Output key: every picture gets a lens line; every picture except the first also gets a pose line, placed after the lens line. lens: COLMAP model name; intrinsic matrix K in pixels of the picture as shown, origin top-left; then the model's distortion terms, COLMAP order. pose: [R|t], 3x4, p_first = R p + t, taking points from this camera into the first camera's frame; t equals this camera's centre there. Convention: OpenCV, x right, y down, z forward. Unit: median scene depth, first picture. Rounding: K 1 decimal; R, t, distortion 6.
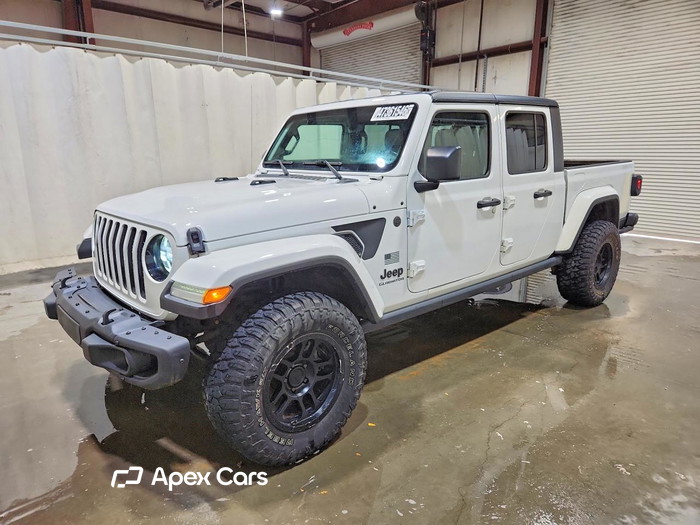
lens RADIAL K [[490.1, 0, 351.7], [0, 490.1, 263.6], [0, 0, 1]] dist [0.014795, 0.011301]
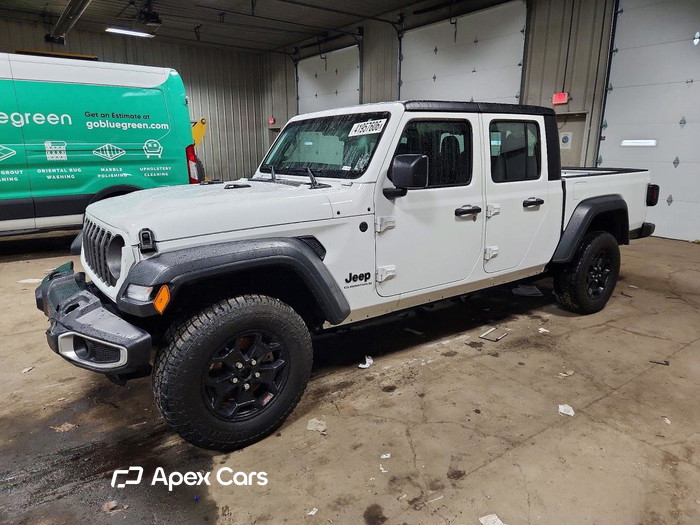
lens RADIAL K [[490.1, 0, 350.5], [0, 490.1, 263.9], [0, 0, 1]] dist [0.014795, 0.011301]
pose [[0.995755, 0.028088, -0.087652, 0.149607], [-0.028914, 0.999549, -0.008170, 0.000486], [0.087383, 0.010669, 0.996118, -0.021392]]
